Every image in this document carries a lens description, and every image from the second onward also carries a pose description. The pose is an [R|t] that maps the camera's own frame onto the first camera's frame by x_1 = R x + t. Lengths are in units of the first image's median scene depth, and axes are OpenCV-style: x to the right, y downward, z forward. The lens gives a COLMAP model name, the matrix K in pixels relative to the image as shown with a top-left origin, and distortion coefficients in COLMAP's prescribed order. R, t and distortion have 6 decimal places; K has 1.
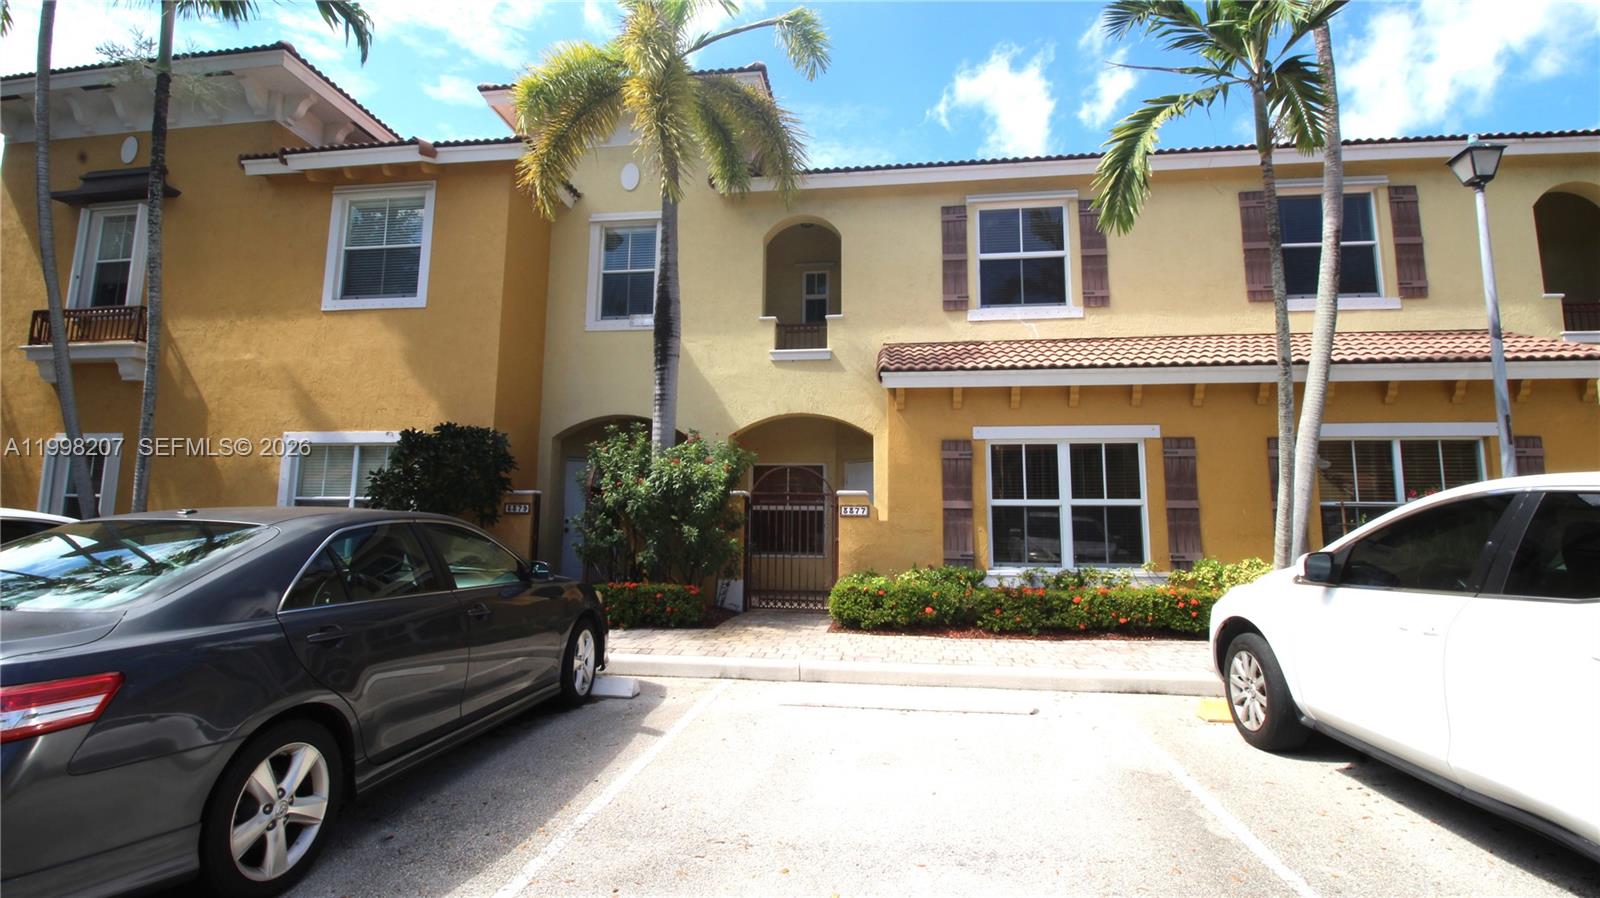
lens RADIAL K [[714.3, 0, 797.5], [0, 714.3, 445.4], [0, 0, 1]] dist [-0.004554, -0.000199]
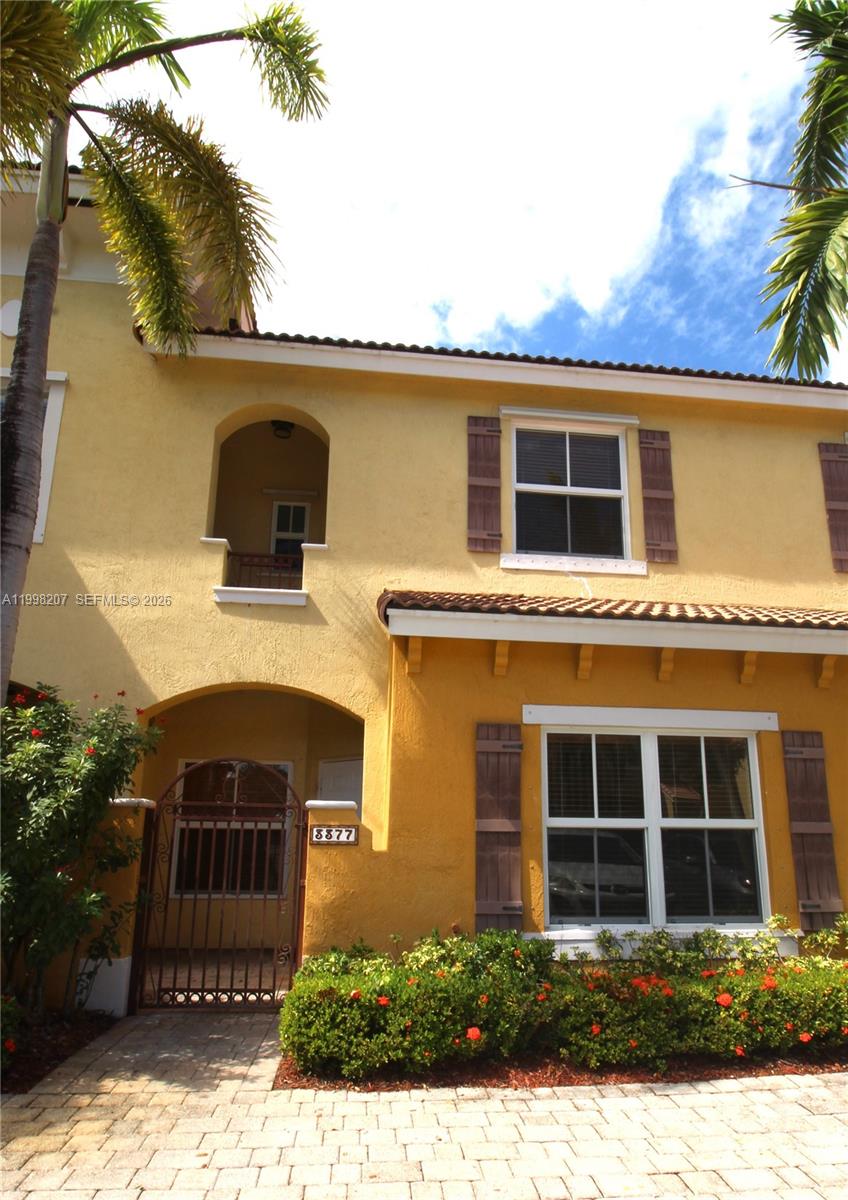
lens RADIAL K [[762.2, 0, 453.2], [0, 762.2, 673.0], [0, 0, 1]] dist [0.005989, -0.001646]
pose [[0.970224, 0.053995, 0.236114, 0.017652], [-0.028622, 0.993564, -0.109596, 0.023379], [-0.240512, 0.099575, 0.965525, 0.336518]]
